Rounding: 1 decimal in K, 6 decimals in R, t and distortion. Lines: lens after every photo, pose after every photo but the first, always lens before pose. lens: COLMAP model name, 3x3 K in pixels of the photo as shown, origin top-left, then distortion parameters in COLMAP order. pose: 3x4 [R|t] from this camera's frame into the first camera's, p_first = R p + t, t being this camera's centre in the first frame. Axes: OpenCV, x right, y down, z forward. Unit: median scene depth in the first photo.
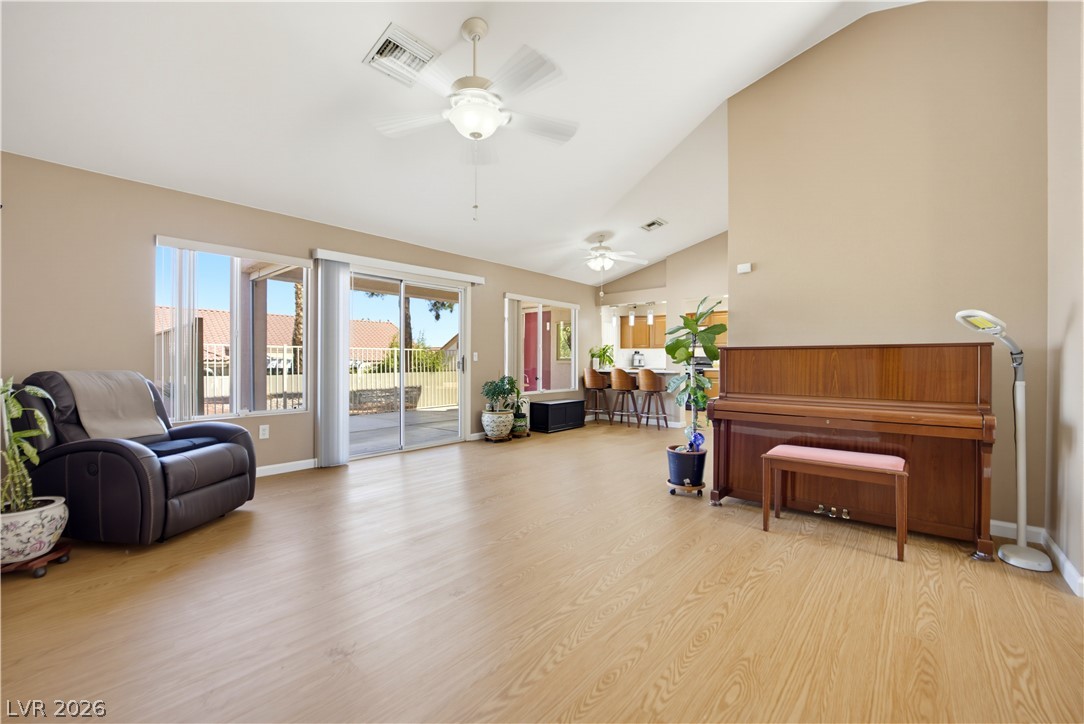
lens RADIAL K [[442.2, 0, 538.9], [0, 442.2, 365.2], [0, 0, 1]] dist [-0.024482, 0.001134]
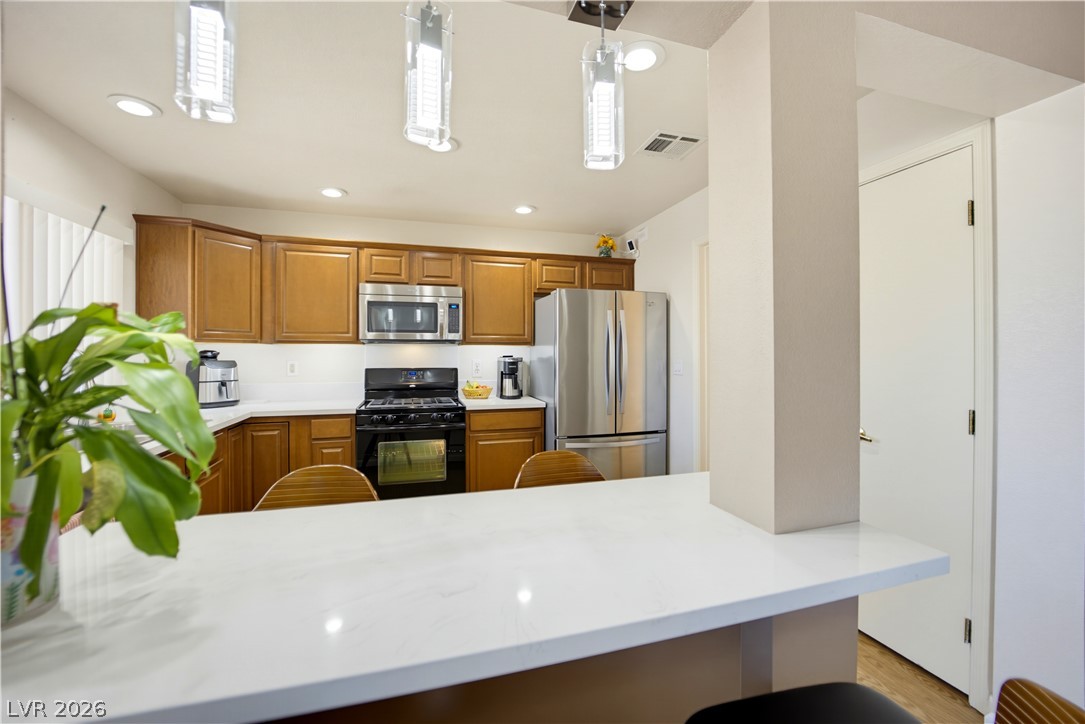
lens RADIAL K [[442.6, 0, 547.3], [0, 442.6, 359.5], [0, 0, 1]] dist [-0.024482, 0.001134]
pose [[0.533474, -0.011898, 0.845733, 0.136747], [0.010907, 0.999915, 0.007187, -0.037116], [-0.845746, 0.005390, 0.533559, 0.927603]]
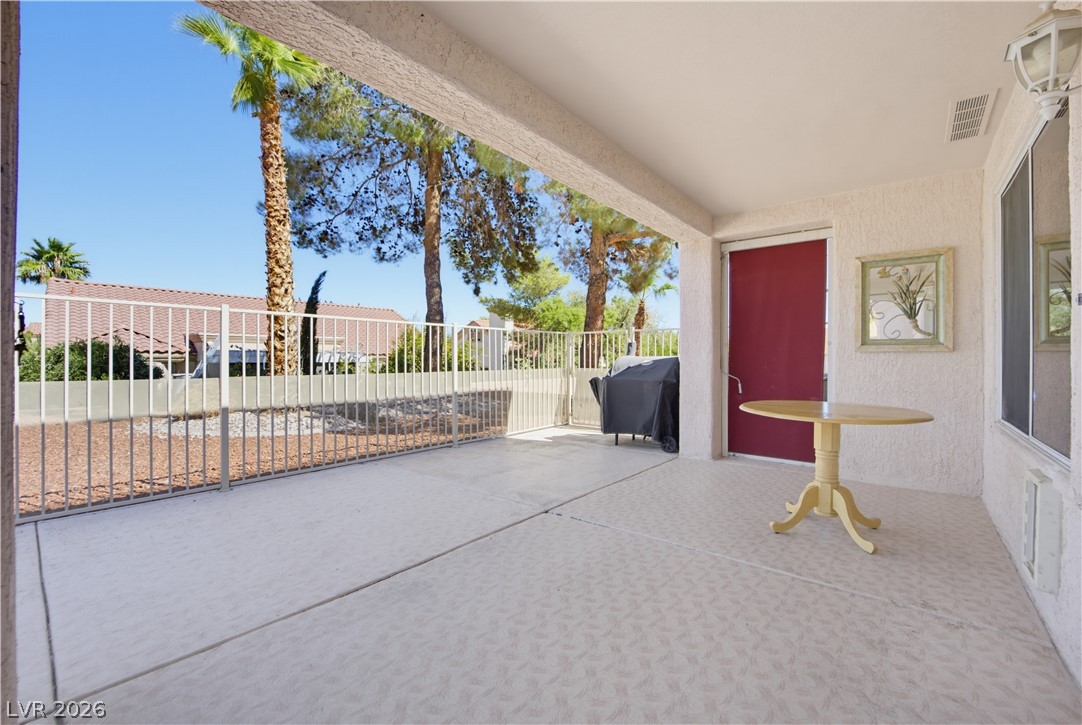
lens RADIAL K [[441.4, 0, 548.0], [0, 441.4, 355.0], [0, 0, 1]] dist [-0.024482, 0.001134]
pose [[0.999312, 0.000235, 0.037080, -0.324175], [0.000229, 0.999922, -0.012503, 0.005379], [-0.037080, 0.012503, 0.999234, 0.653981]]
